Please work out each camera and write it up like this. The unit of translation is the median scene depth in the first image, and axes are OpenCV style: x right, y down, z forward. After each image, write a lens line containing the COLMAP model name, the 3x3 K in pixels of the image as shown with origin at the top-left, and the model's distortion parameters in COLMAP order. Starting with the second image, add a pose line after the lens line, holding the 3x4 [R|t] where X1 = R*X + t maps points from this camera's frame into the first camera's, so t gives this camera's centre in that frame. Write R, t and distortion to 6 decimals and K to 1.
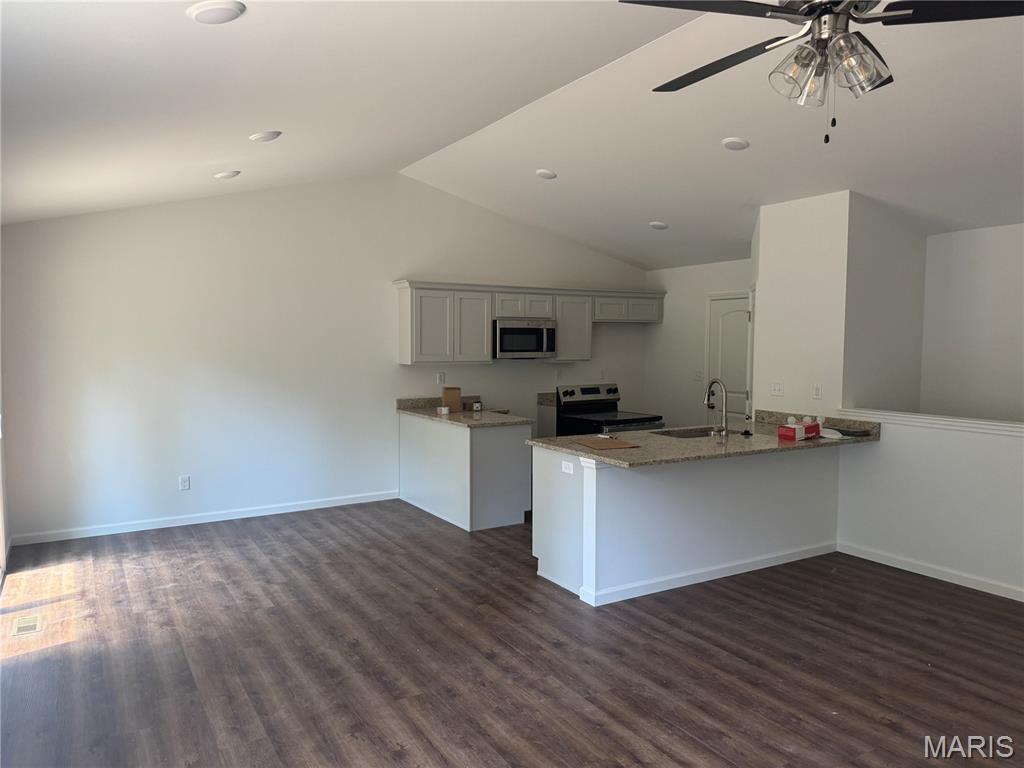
lens RADIAL K [[729.2, 0, 531.5], [0, 729.2, 392.3], [0, 0, 1]] dist [0.069178, -0.110455]
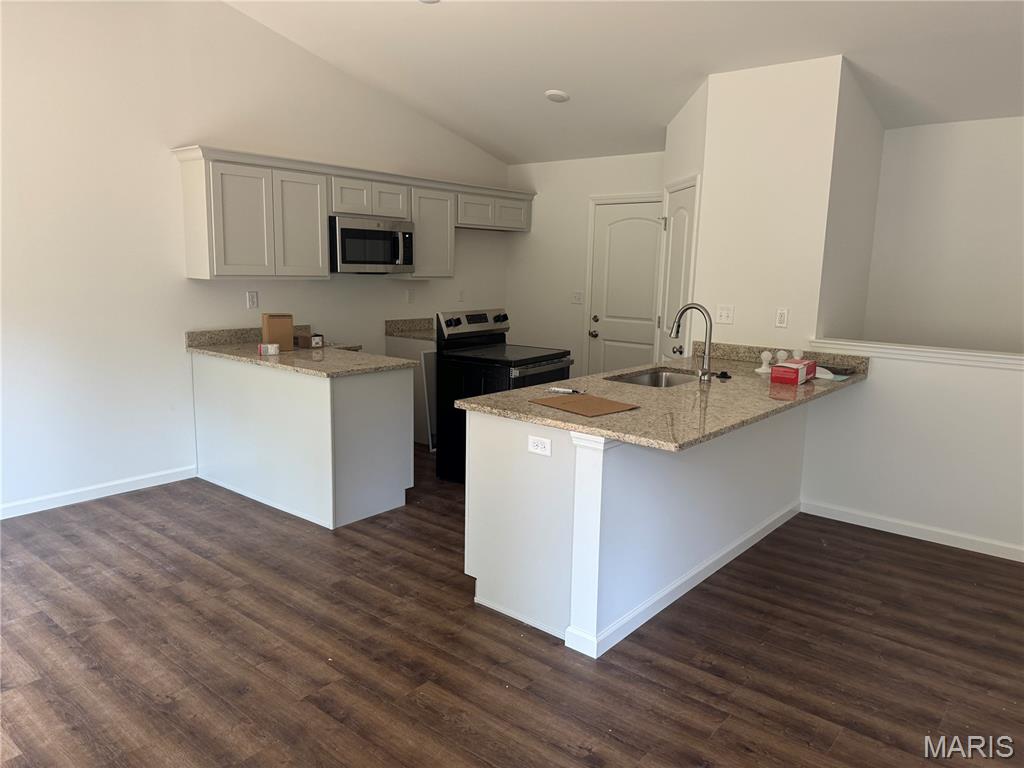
lens RADIAL K [[729.2, 0, 531.5], [0, 729.2, 392.3], [0, 0, 1]] dist [0.069178, -0.110455]
pose [[0.948487, -0.039319, 0.314368, -0.118540], [0.004795, 0.993937, 0.109850, -0.009721], [-0.316781, -0.102684, 0.942924, 0.312179]]
